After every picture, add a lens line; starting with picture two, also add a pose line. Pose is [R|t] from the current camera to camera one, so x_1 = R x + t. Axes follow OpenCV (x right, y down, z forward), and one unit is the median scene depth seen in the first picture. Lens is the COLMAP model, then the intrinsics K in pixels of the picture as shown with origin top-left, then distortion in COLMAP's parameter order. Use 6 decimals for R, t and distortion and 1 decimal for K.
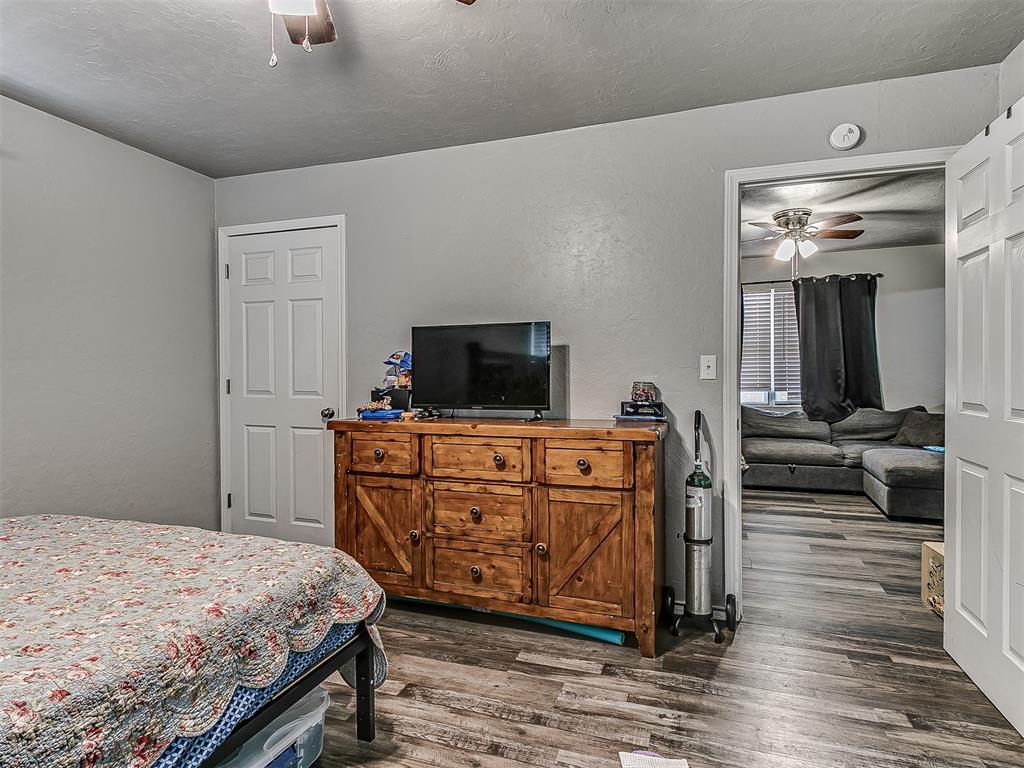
lens RADIAL K [[536.4, 0, 480.2], [0, 536.4, 382.7], [0, 0, 1]] dist [-0.000333, -0.001490]
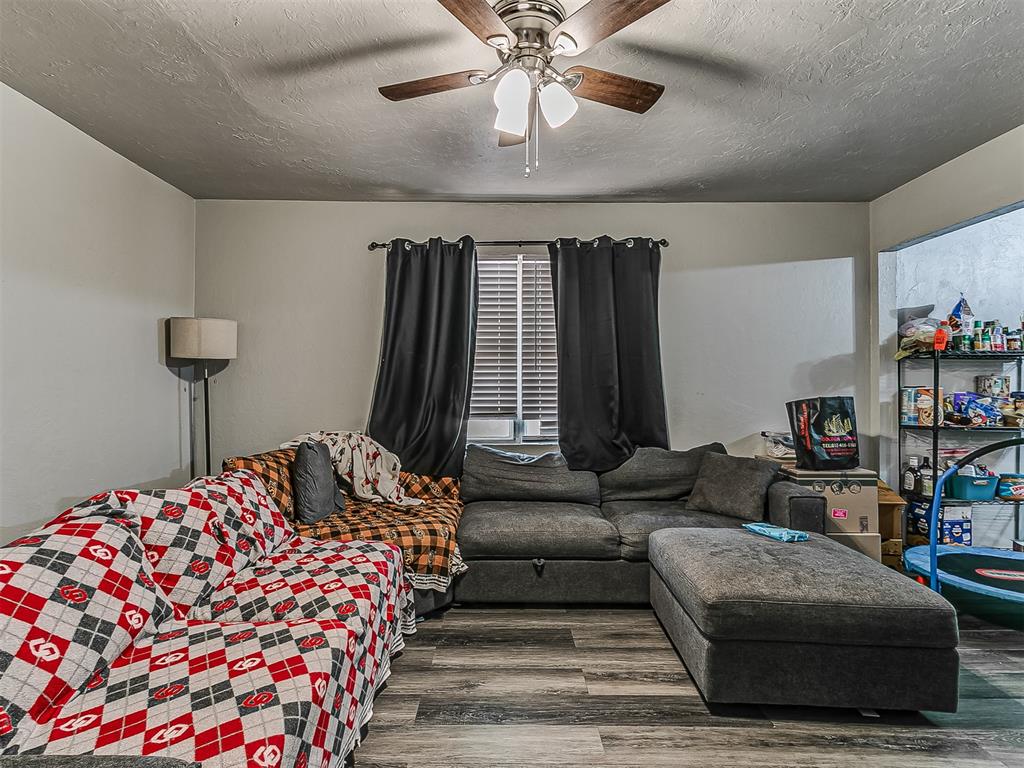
lens RADIAL K [[536.4, 0, 493.5], [0, 536.4, 387.1], [0, 0, 1]] dist [-0.000333, -0.001490]
pose [[0.925982, 0.014546, 0.377286, 0.308096], [-0.006450, 0.999721, -0.022714, -0.007775], [-0.377512, 0.018599, 0.925818, 0.475797]]
